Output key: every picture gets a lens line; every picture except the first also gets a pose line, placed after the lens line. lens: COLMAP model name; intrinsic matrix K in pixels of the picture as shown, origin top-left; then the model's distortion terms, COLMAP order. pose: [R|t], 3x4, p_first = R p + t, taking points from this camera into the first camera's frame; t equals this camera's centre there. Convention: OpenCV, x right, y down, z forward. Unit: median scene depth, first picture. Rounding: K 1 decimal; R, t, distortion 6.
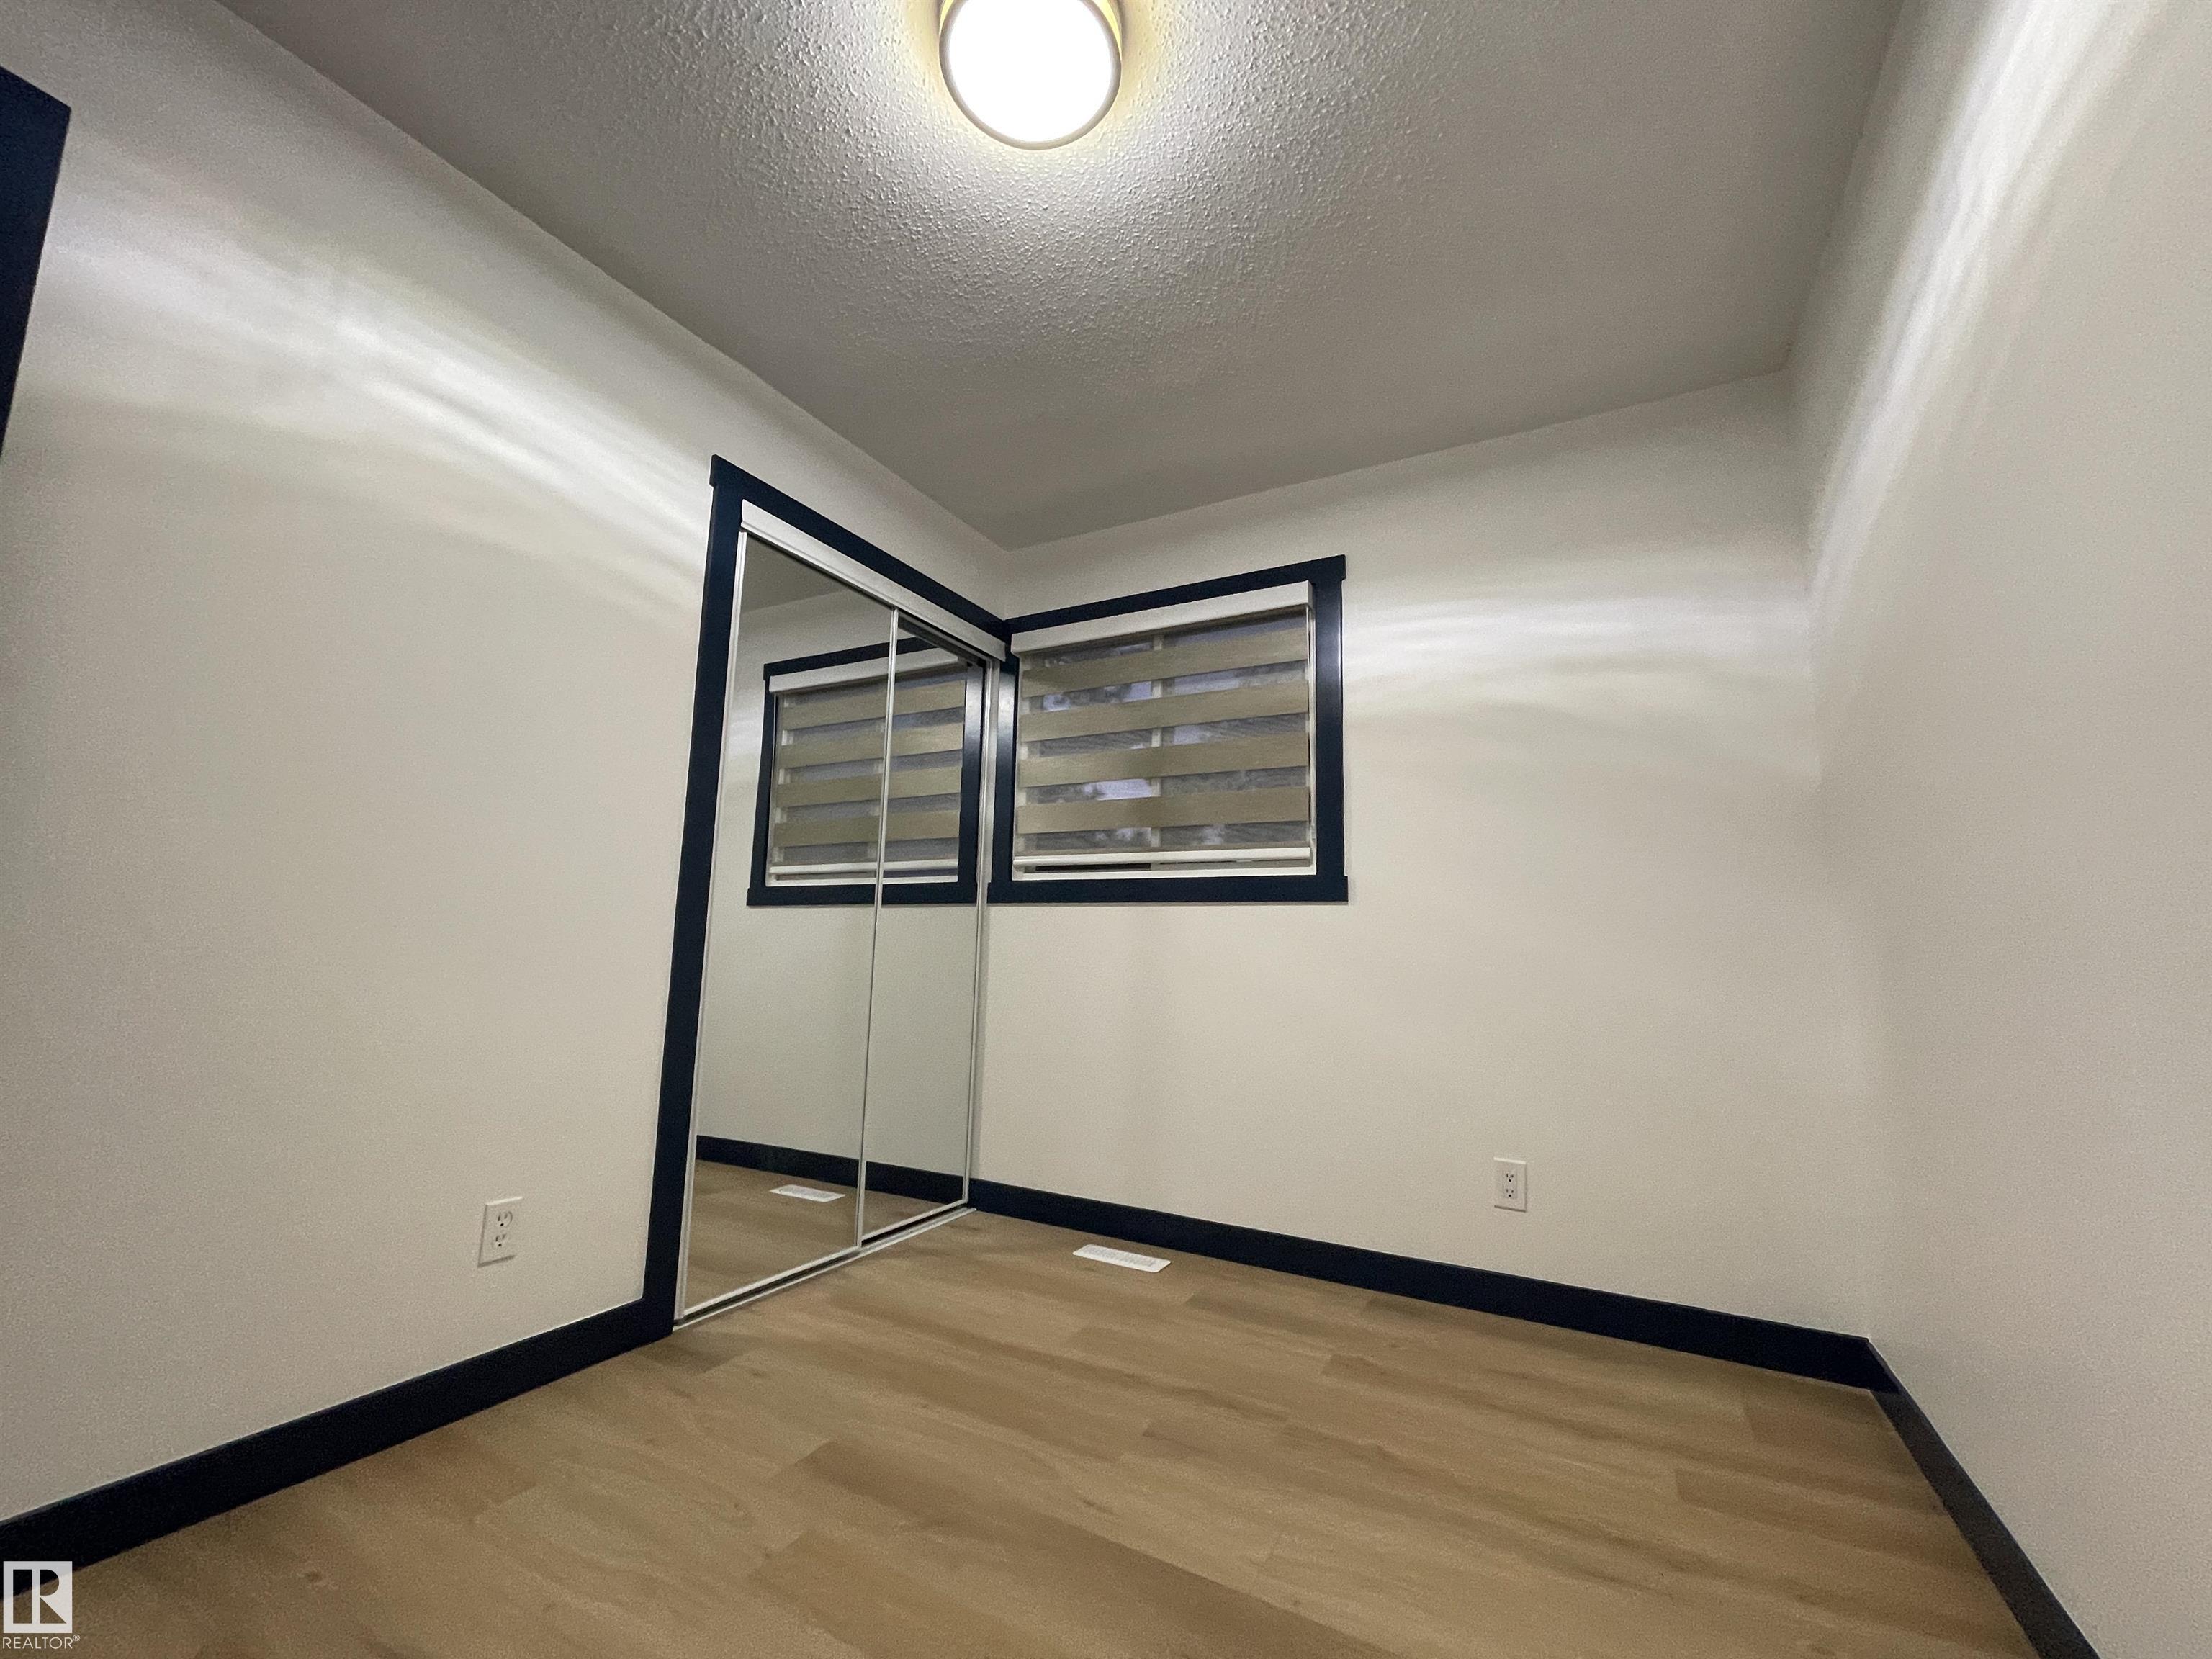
lens RADIAL K [[884.8, 0, 1106.0], [0, 884.8, 829.5], [0, 0, 1]] dist [-0.002626, -0.000312]
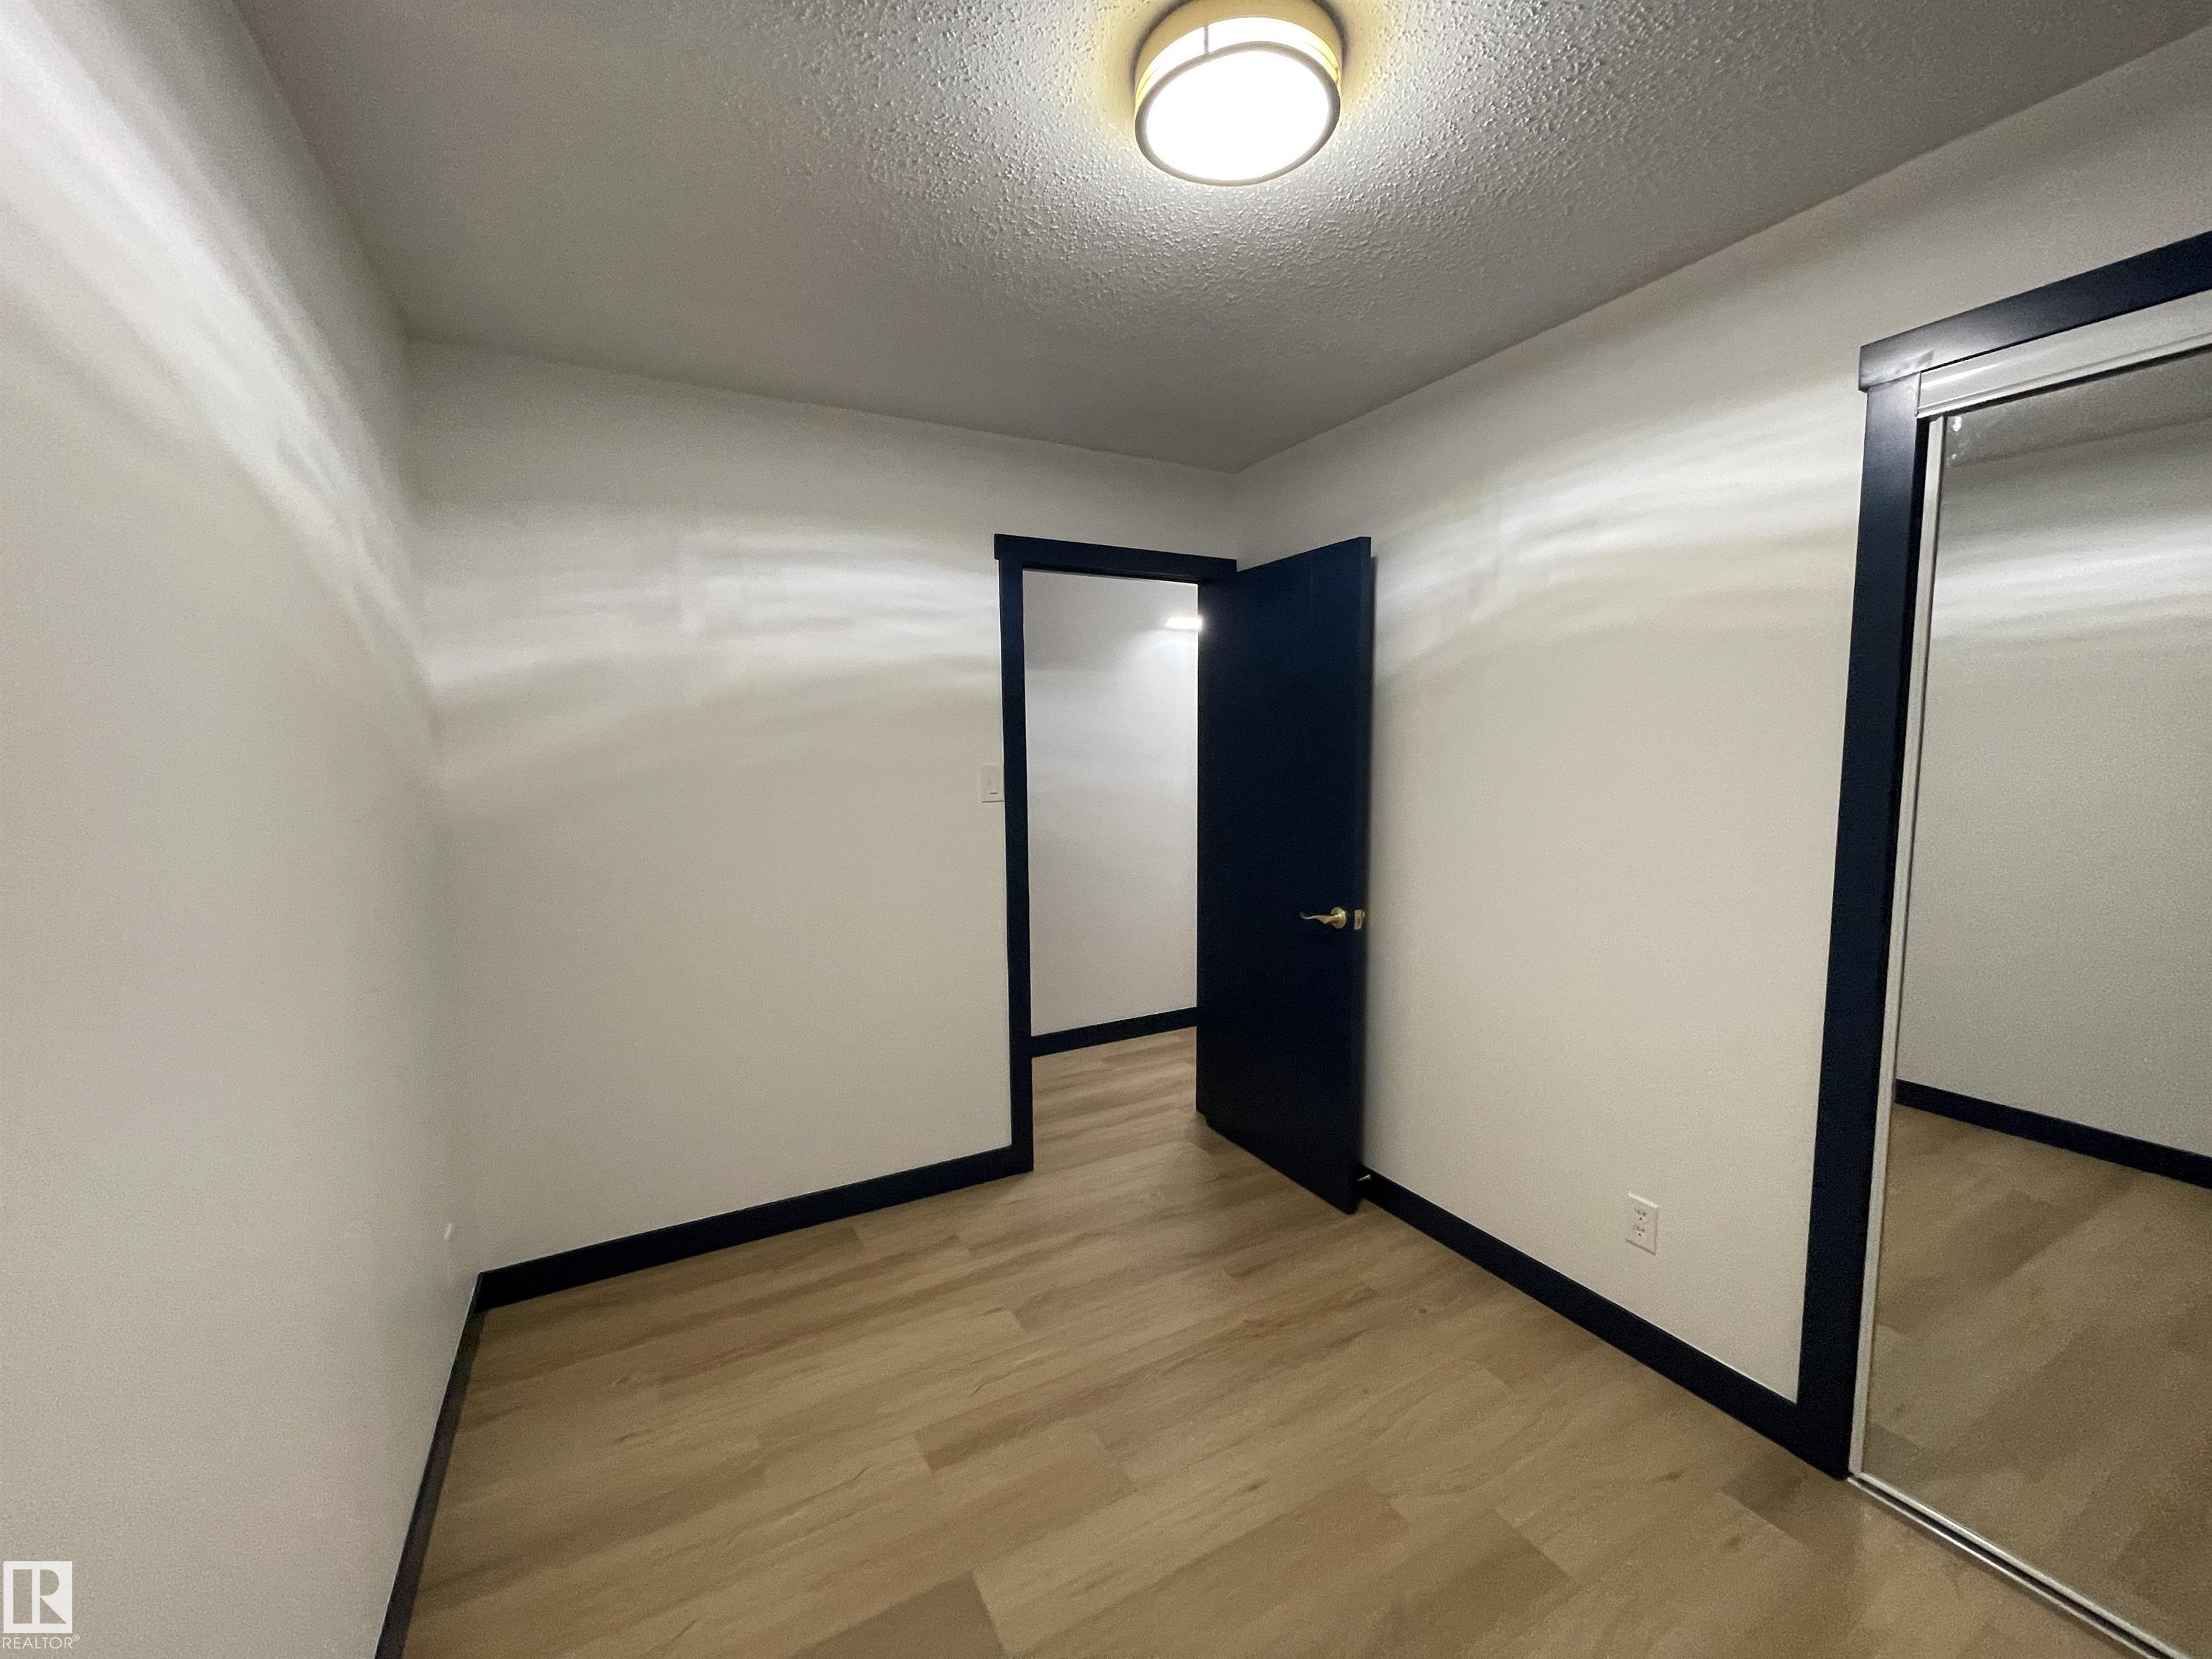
lens RADIAL K [[884.8, 0, 1106.0], [0, 884.8, 829.5], [0, 0, 1]] dist [-0.002626, -0.000312]
pose [[-0.538713, 0.062596, -0.840161, 0.724996], [0.114653, 0.993406, 0.000498, -0.162633], [0.834651, -0.096058, -0.542337, 1.218329]]
